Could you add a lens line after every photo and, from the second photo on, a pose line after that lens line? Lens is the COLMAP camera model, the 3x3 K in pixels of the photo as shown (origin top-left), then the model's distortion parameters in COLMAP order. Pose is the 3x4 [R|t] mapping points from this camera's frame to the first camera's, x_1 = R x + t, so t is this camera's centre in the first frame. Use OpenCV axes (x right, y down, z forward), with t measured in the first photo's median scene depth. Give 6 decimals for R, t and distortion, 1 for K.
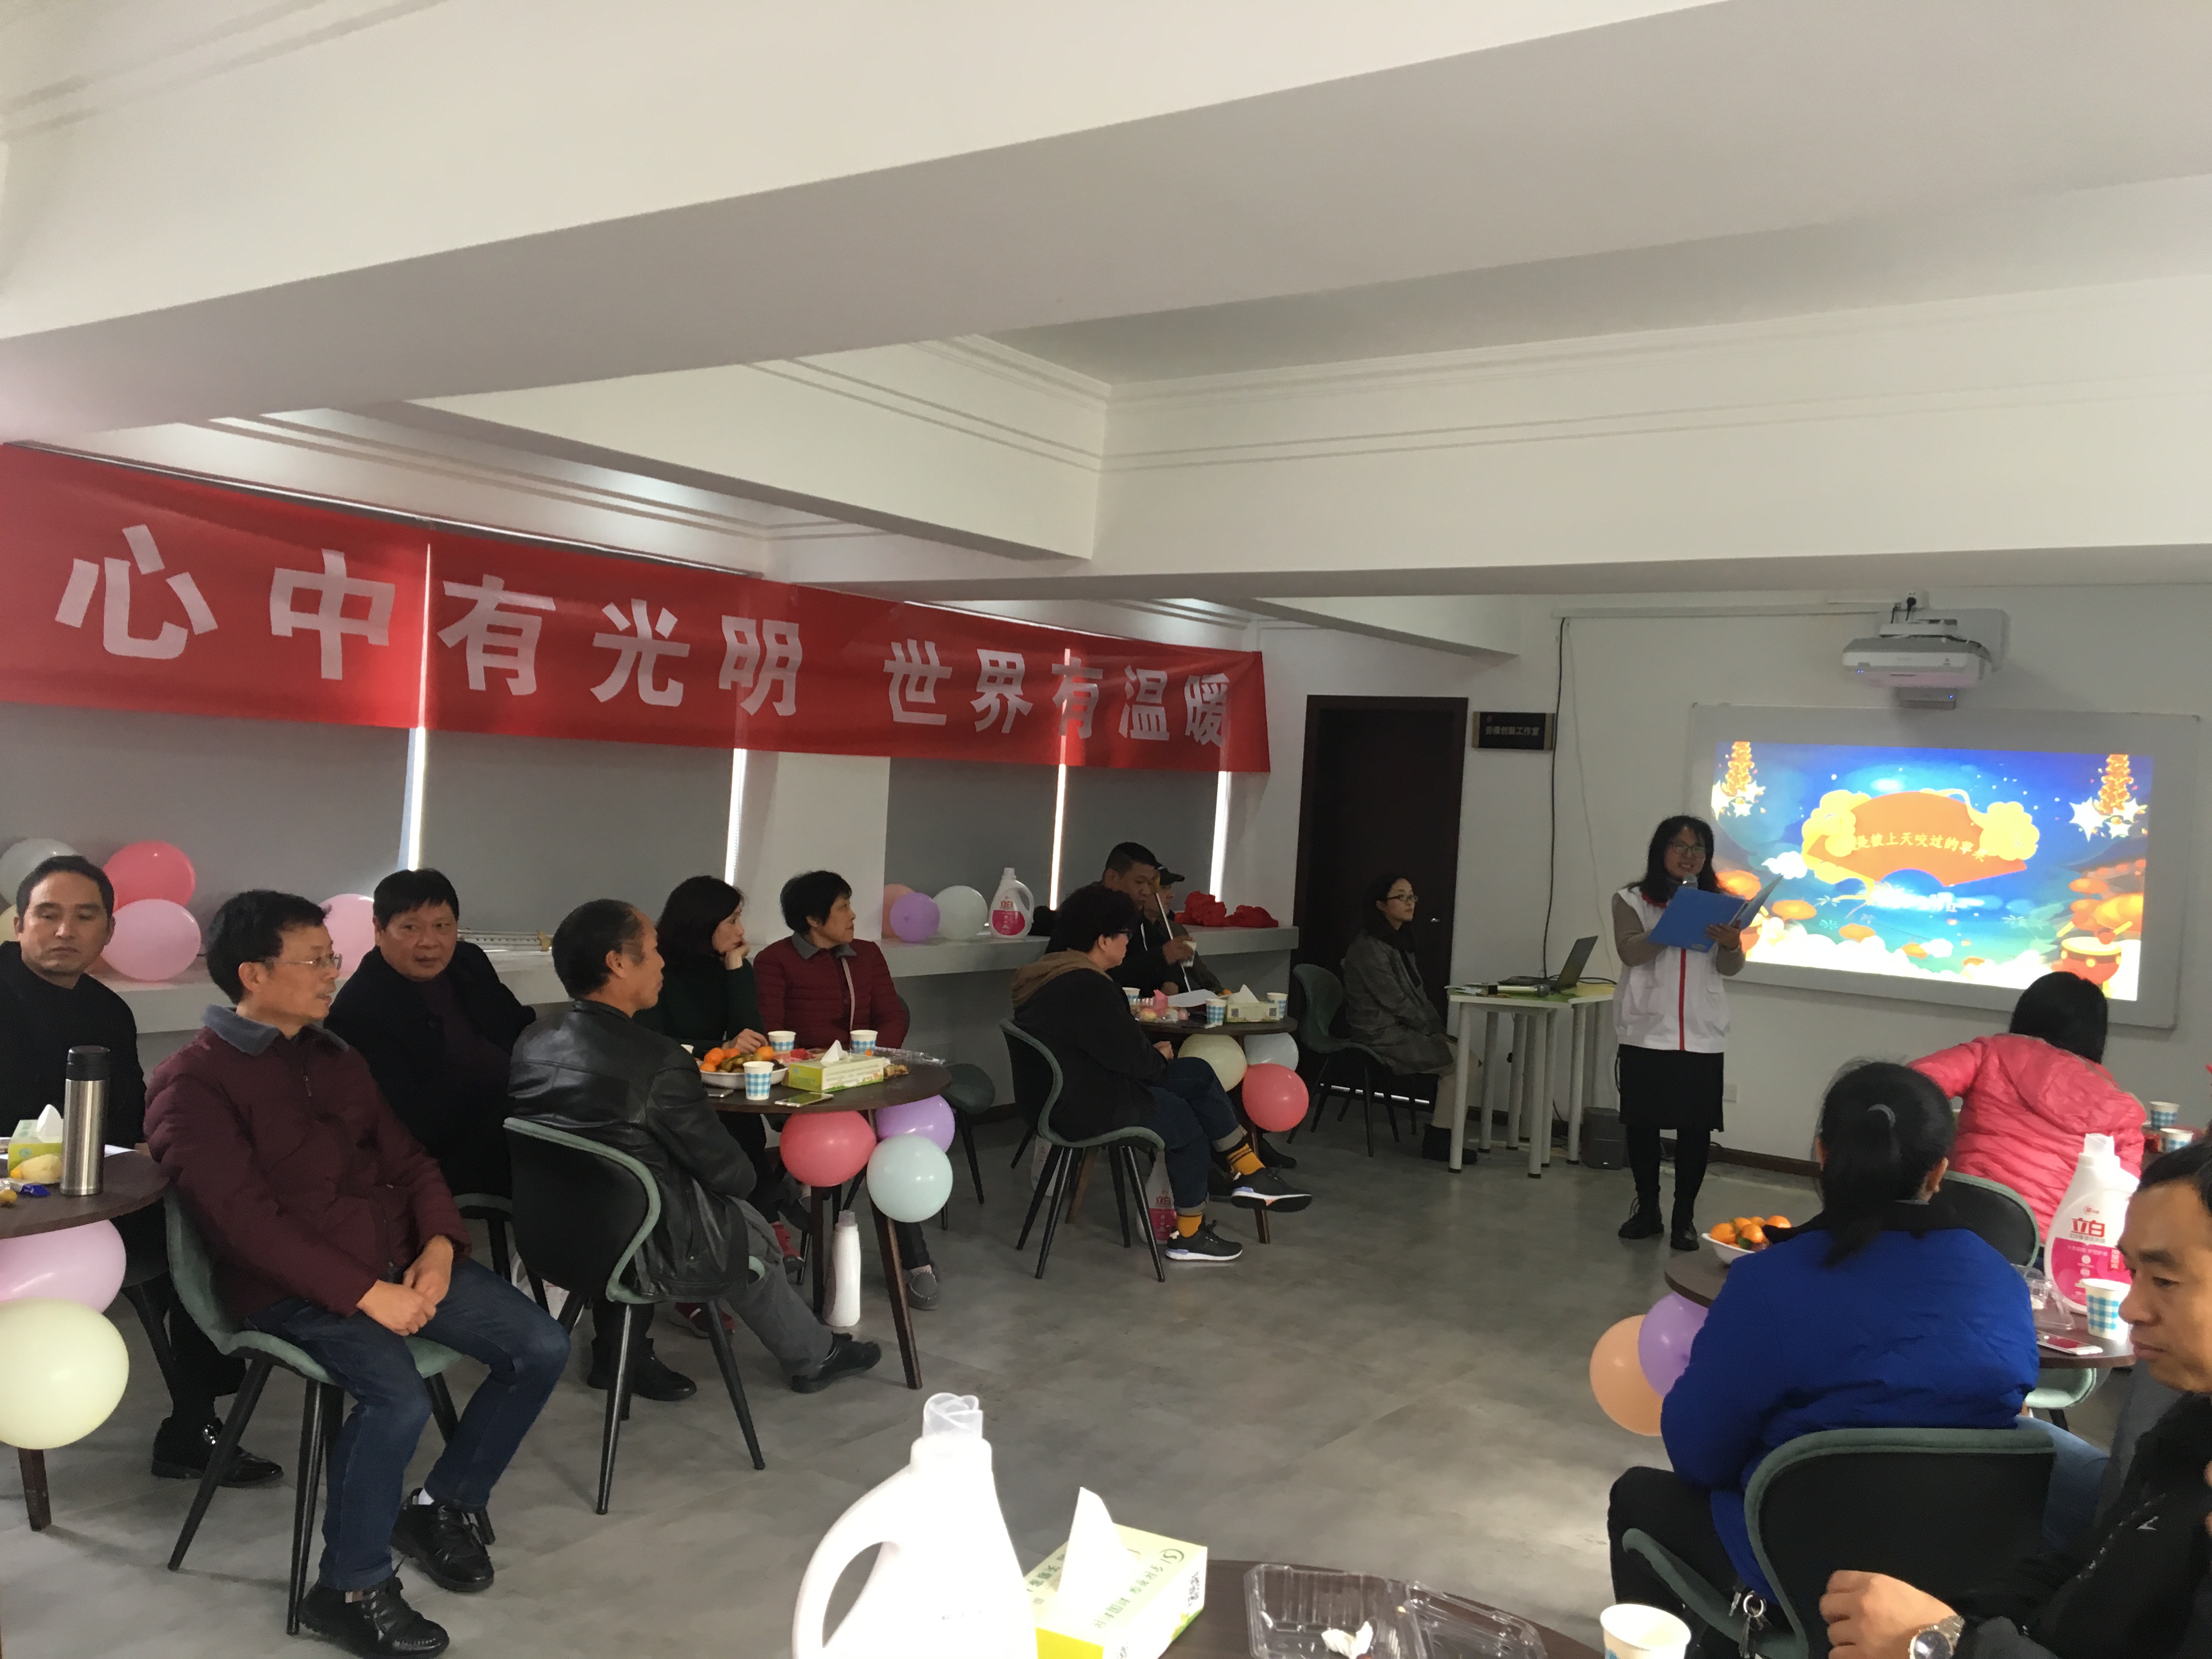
lens RADIAL K [[1846.0, 0, 1106.0], [0, 1846.0, 829.5], [0, 0, 1]] dist [0.007507, -0.001523]
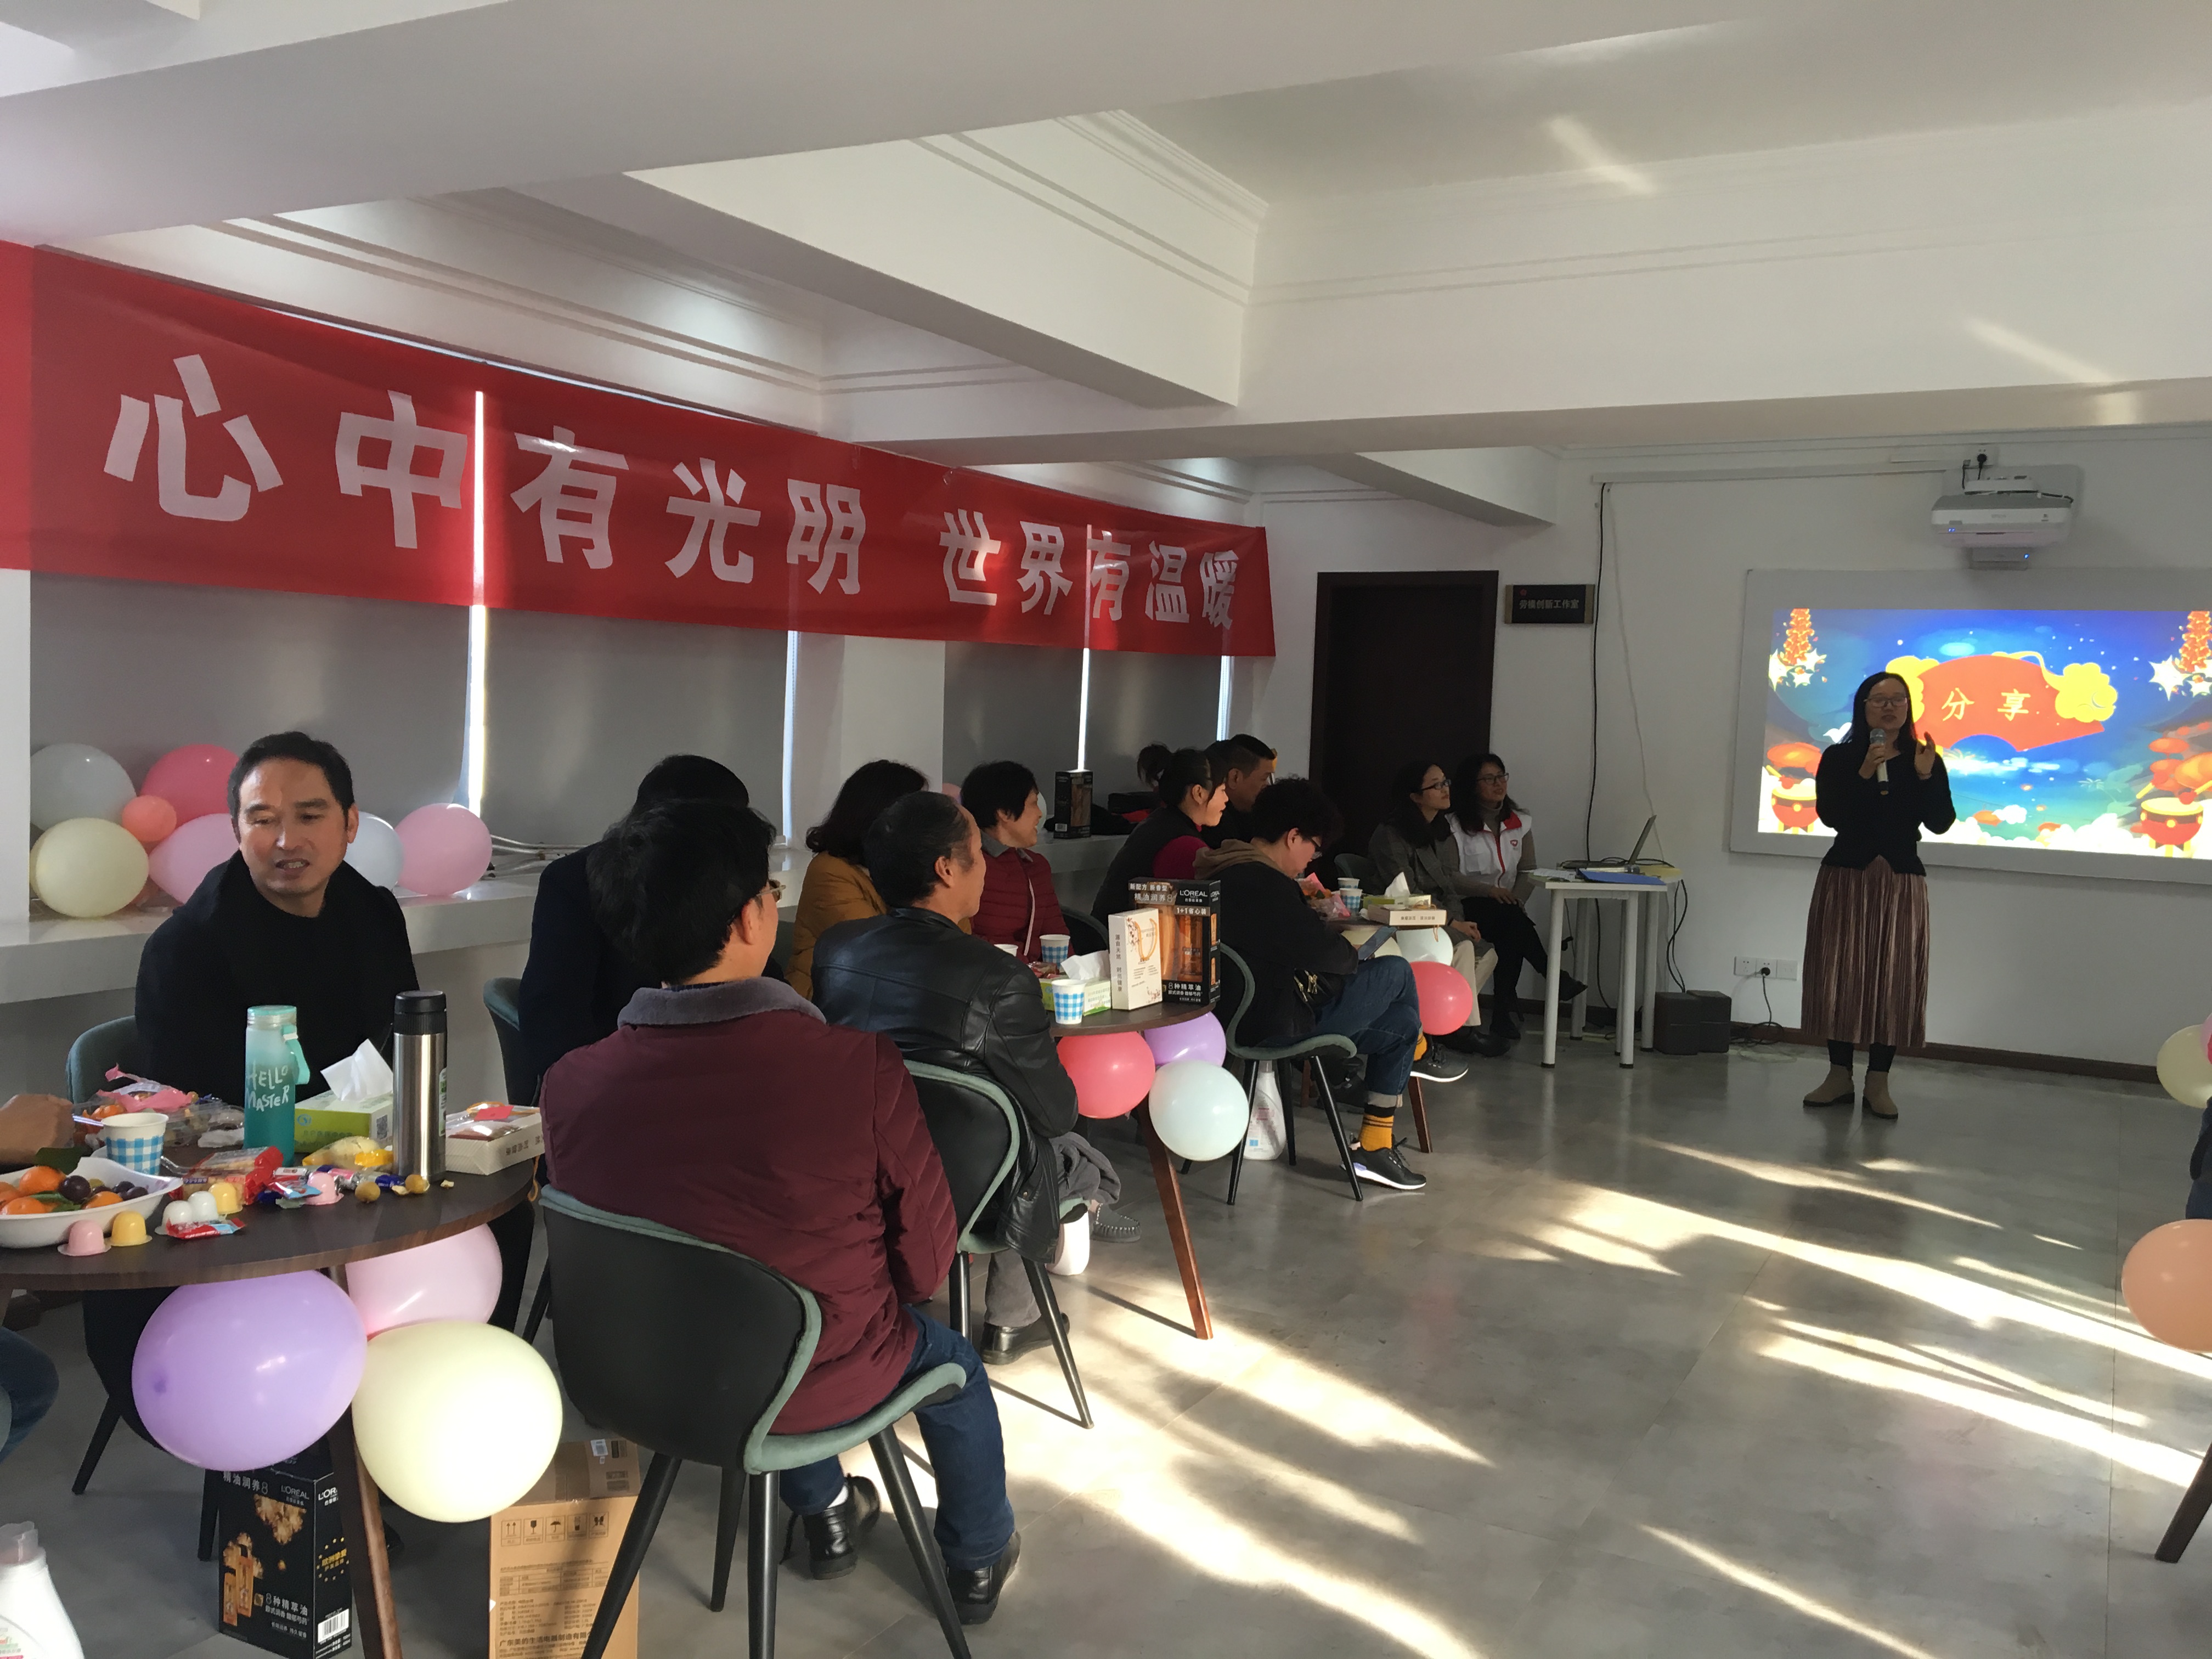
lens RADIAL K [[1845.7, 0, 1106.0], [0, 1845.7, 829.5], [0, 0, 1]] dist [-0.006904, -0.006200]
pose [[0.992410, -0.034667, 0.117986, -0.148317], [0.028694, 0.998237, 0.051955, 0.007901], [-0.119579, -0.048175, 0.991655, 0.094207]]
